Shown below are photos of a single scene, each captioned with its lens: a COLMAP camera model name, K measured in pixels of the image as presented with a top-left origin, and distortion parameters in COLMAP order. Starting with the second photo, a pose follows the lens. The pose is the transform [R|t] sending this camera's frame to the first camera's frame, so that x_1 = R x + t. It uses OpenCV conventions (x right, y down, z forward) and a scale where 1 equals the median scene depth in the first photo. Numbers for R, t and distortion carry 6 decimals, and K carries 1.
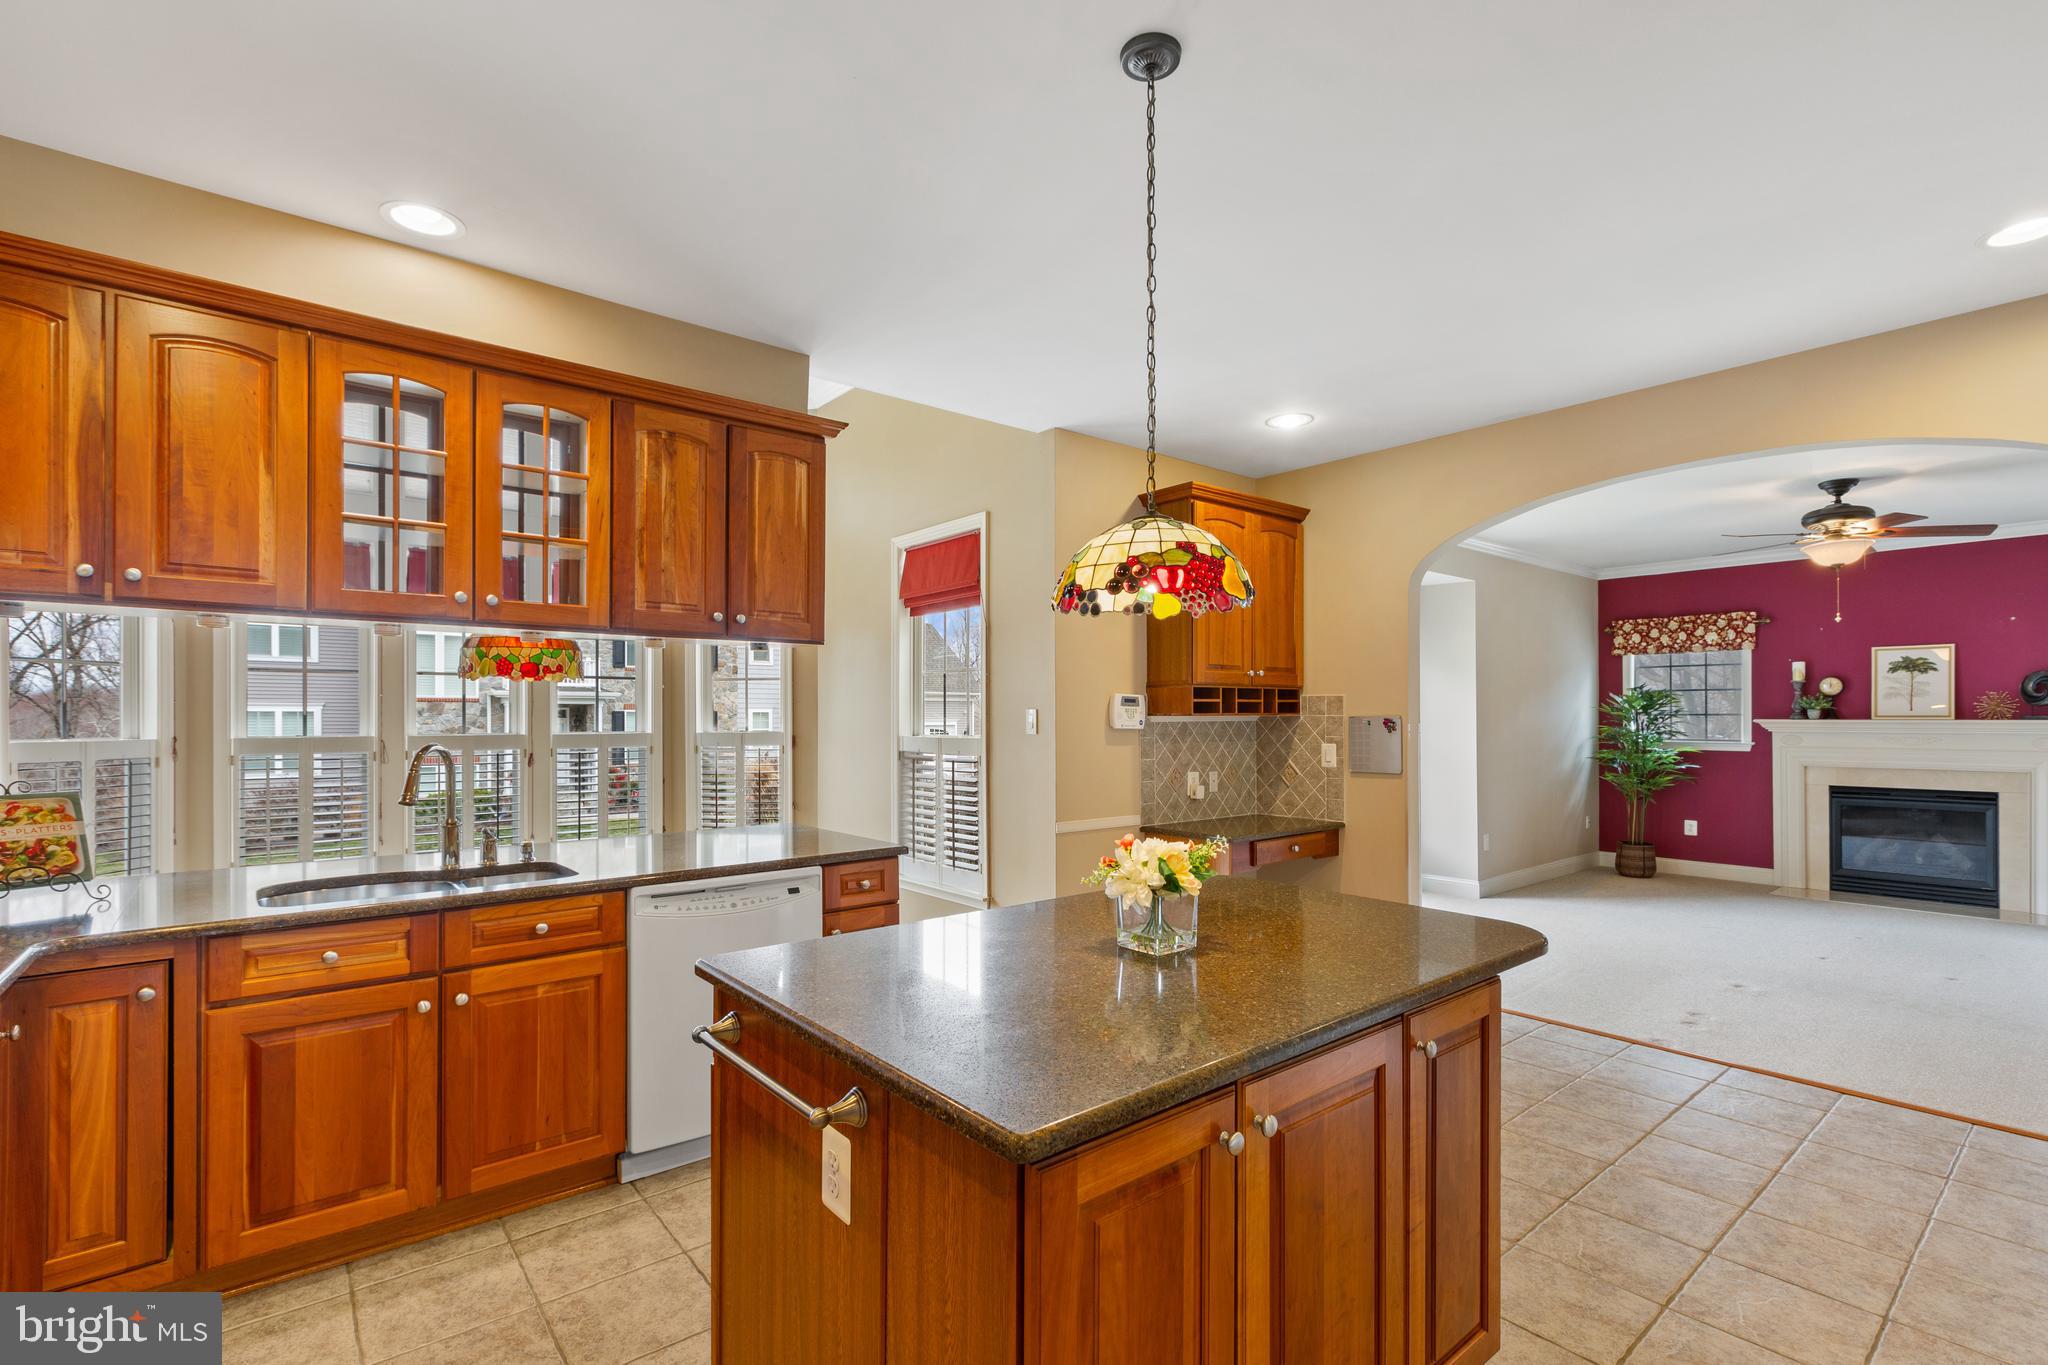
lens RADIAL K [[922.2, 0, 1024.8], [0, 922.2, 713.8], [0, 0, 1]] dist [-0.000037, 0.000534]
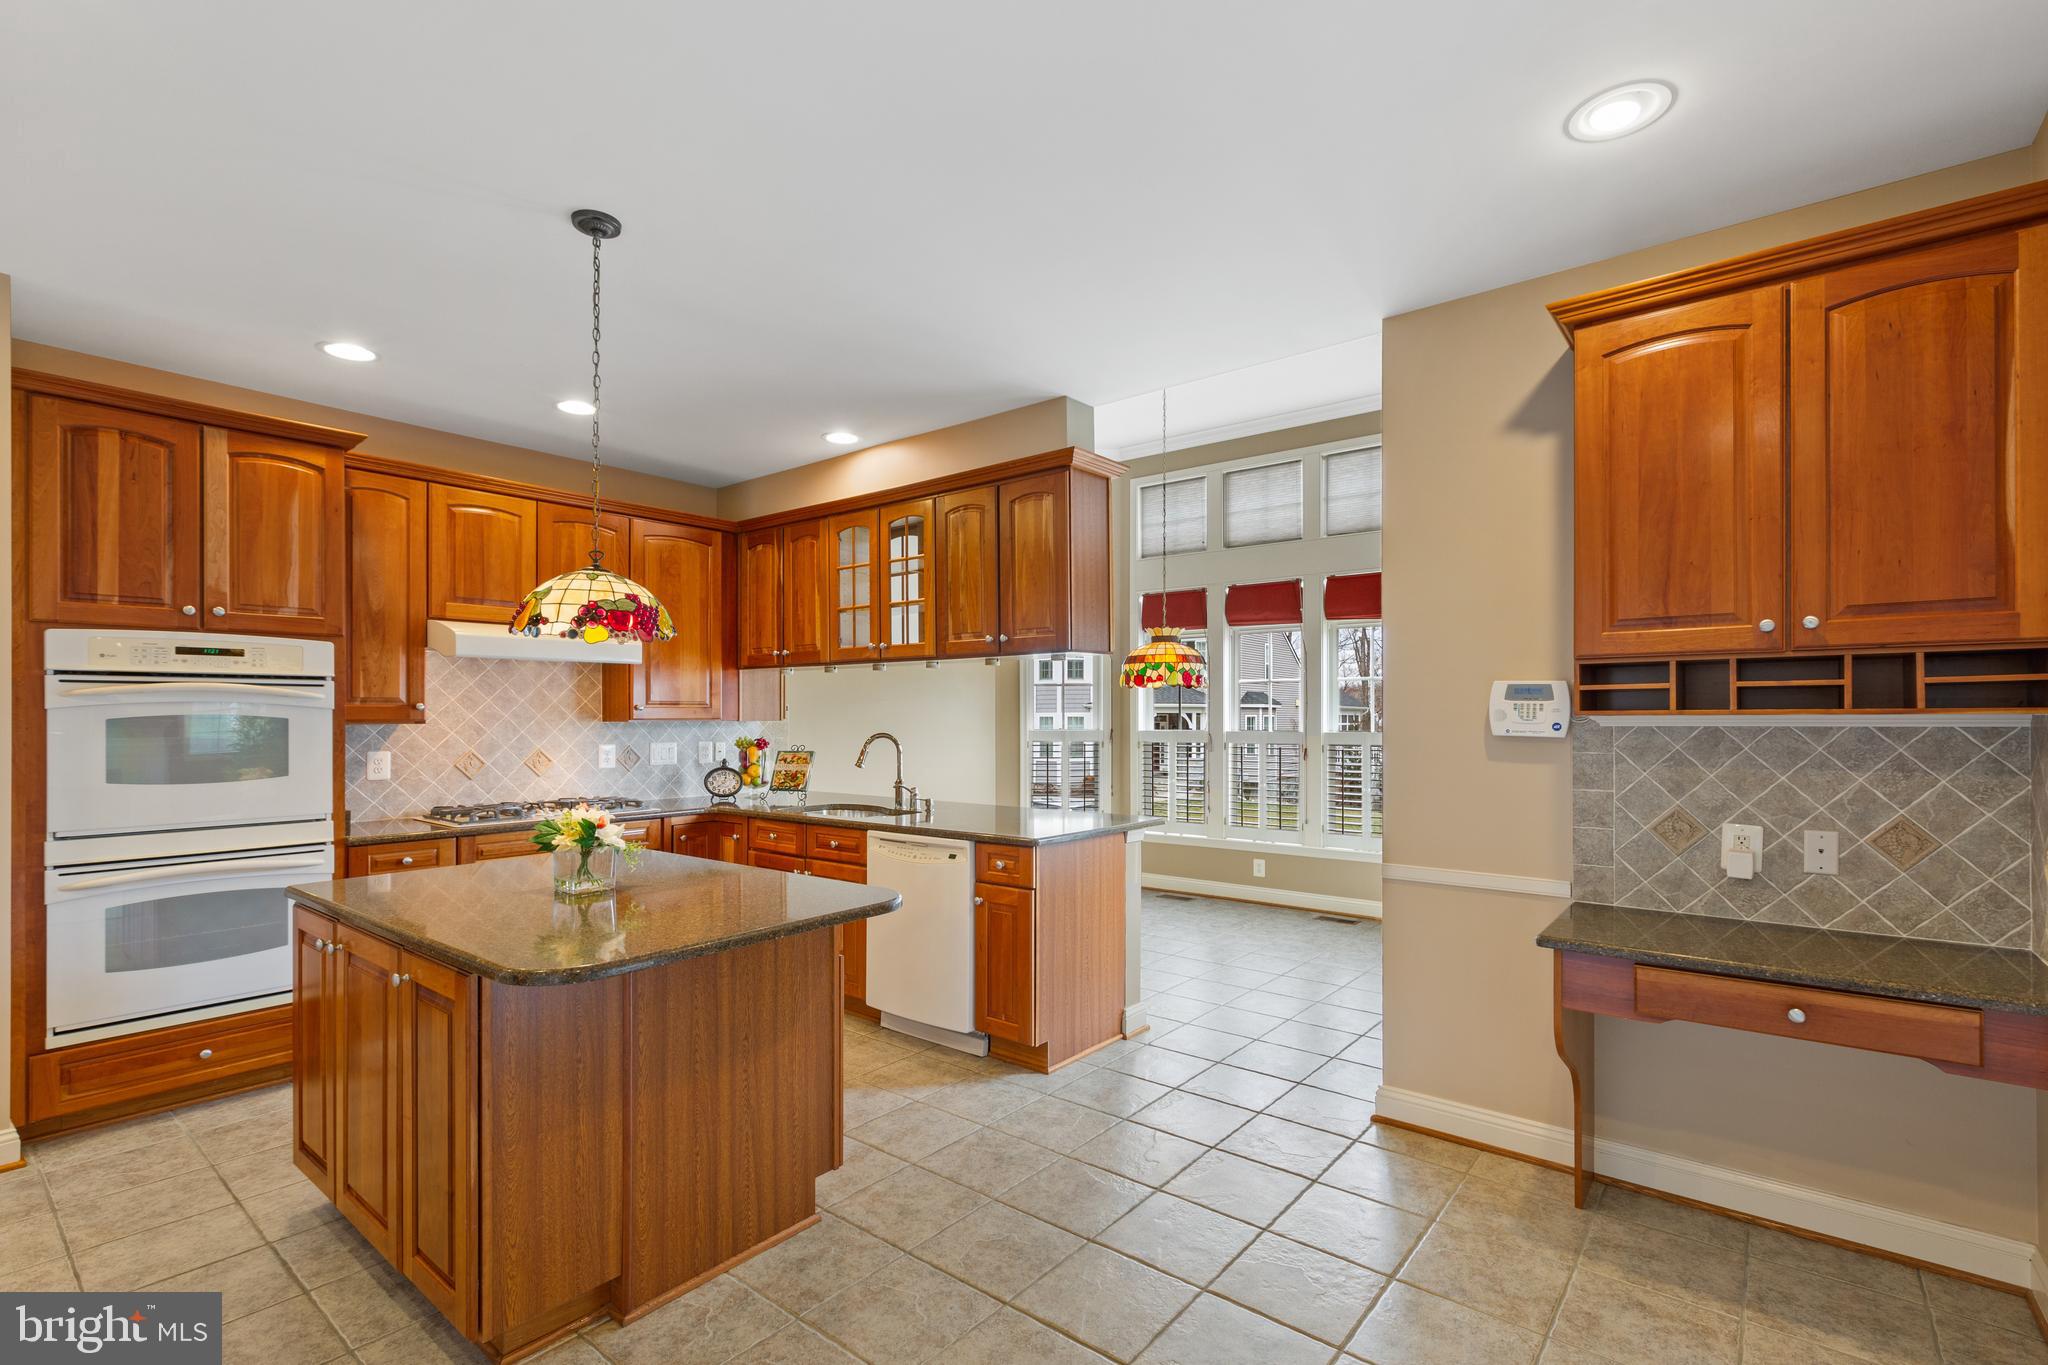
lens RADIAL K [[936.0, 0, 1038.0], [0, 936.0, 709.3], [0, 0, 1]] dist [0.001033, 0.000504]
pose [[0.209879, -0.007064, -0.977702, 0.554972], [0.005006, 0.999969, -0.006150, 0.000269], [0.977715, -0.003604, 0.209908, 0.462159]]
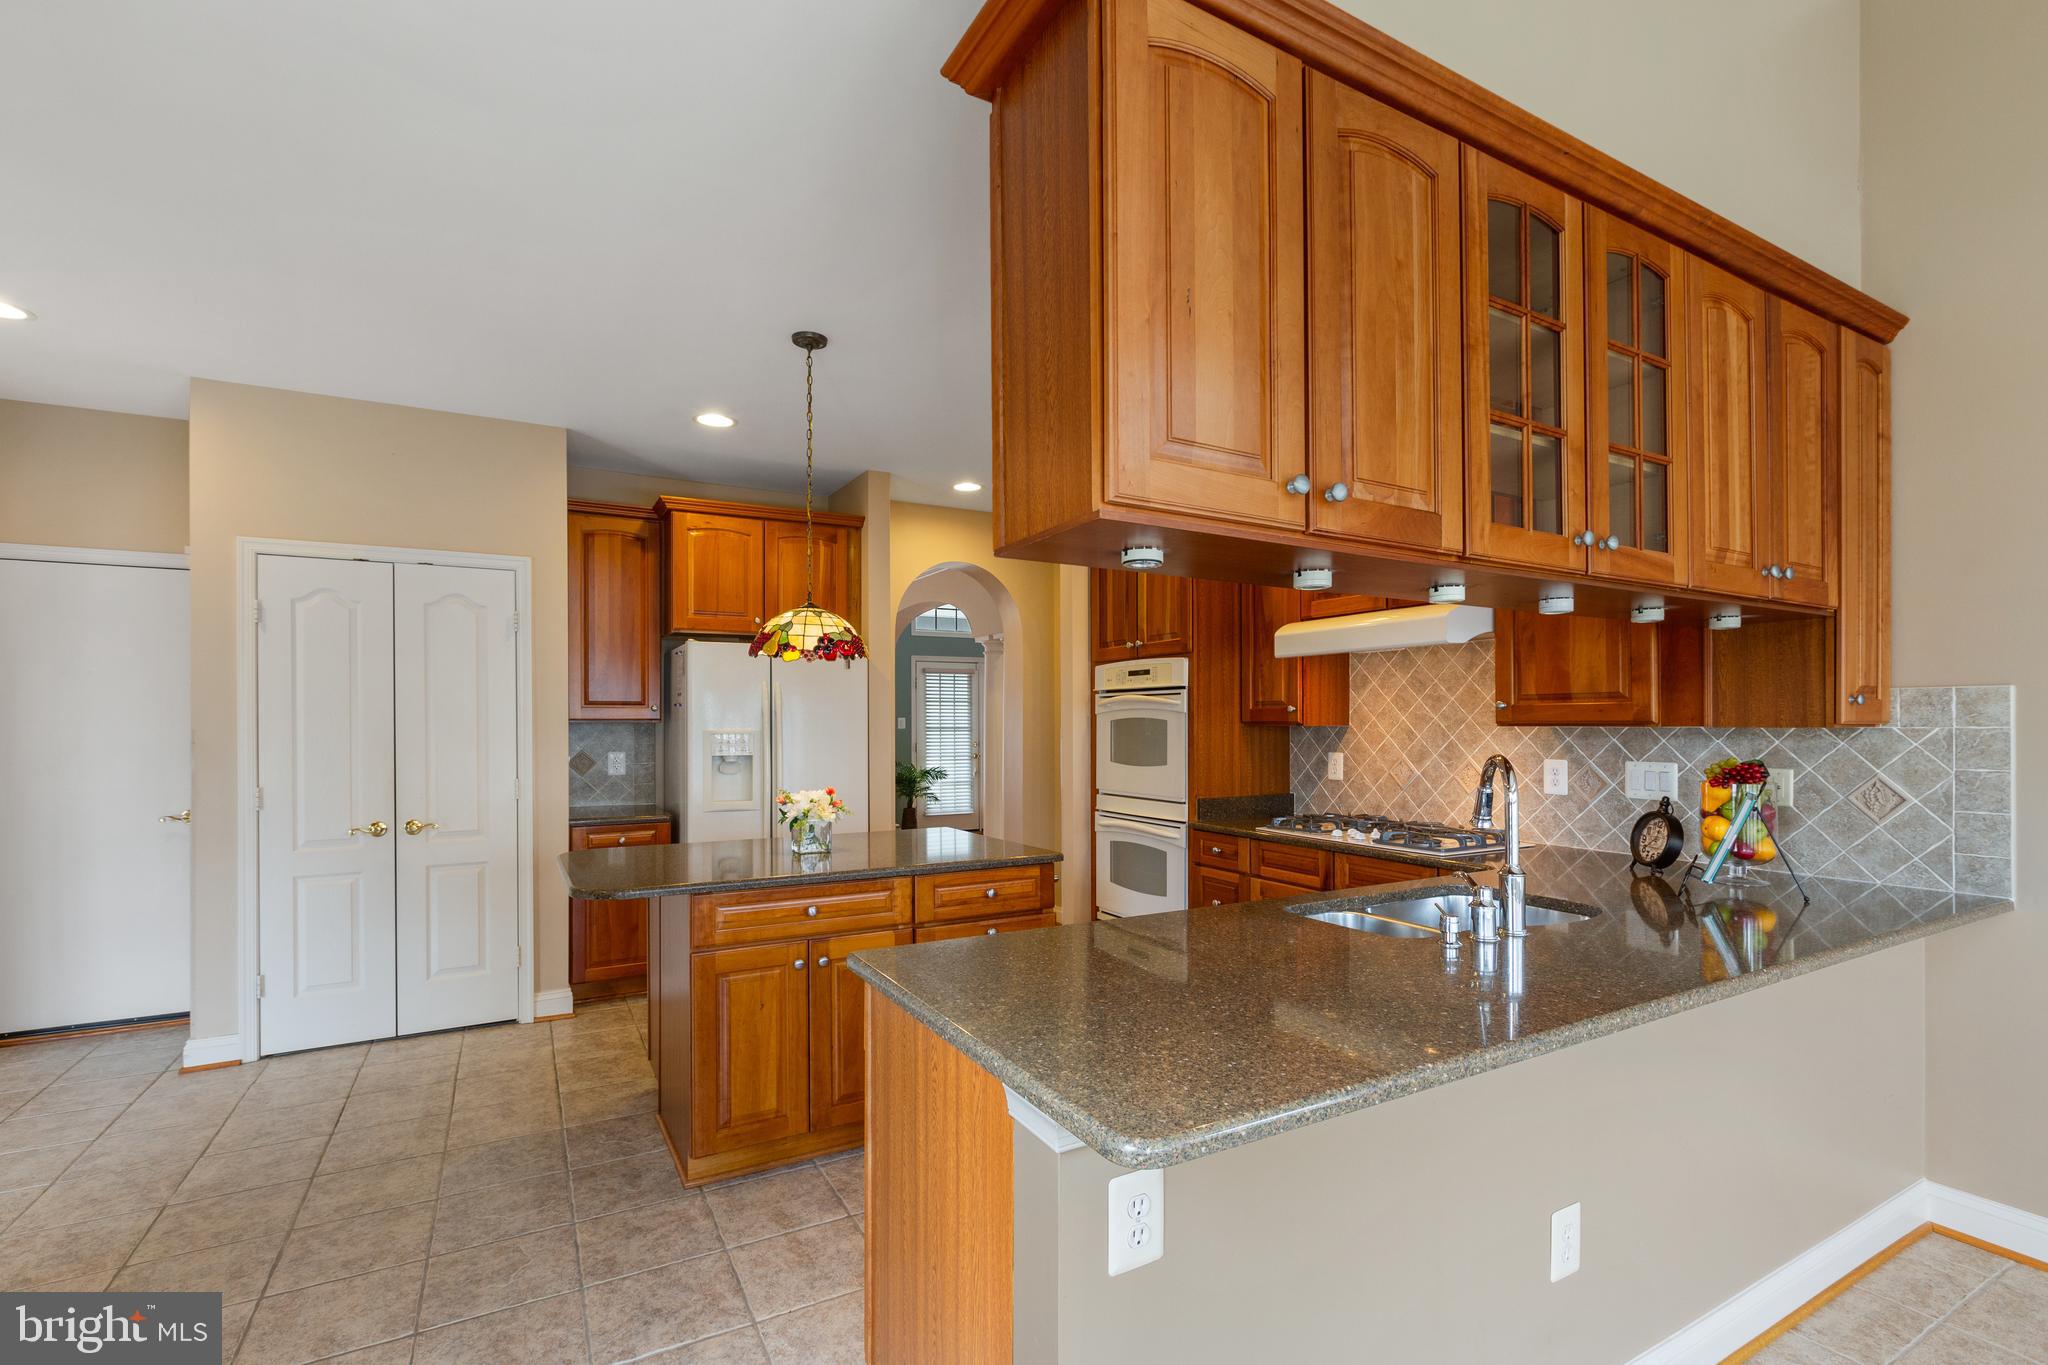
lens RADIAL K [[922.2, 0, 1024.8], [0, 922.2, 713.8], [0, 0, 1]] dist [-0.000037, 0.000534]
pose [[-0.985675, 0.002013, 0.168642, -0.184675], [0.000089, 0.999935, -0.011415, 0.003453], [-0.168654, -0.011236, -0.985611, 0.908573]]
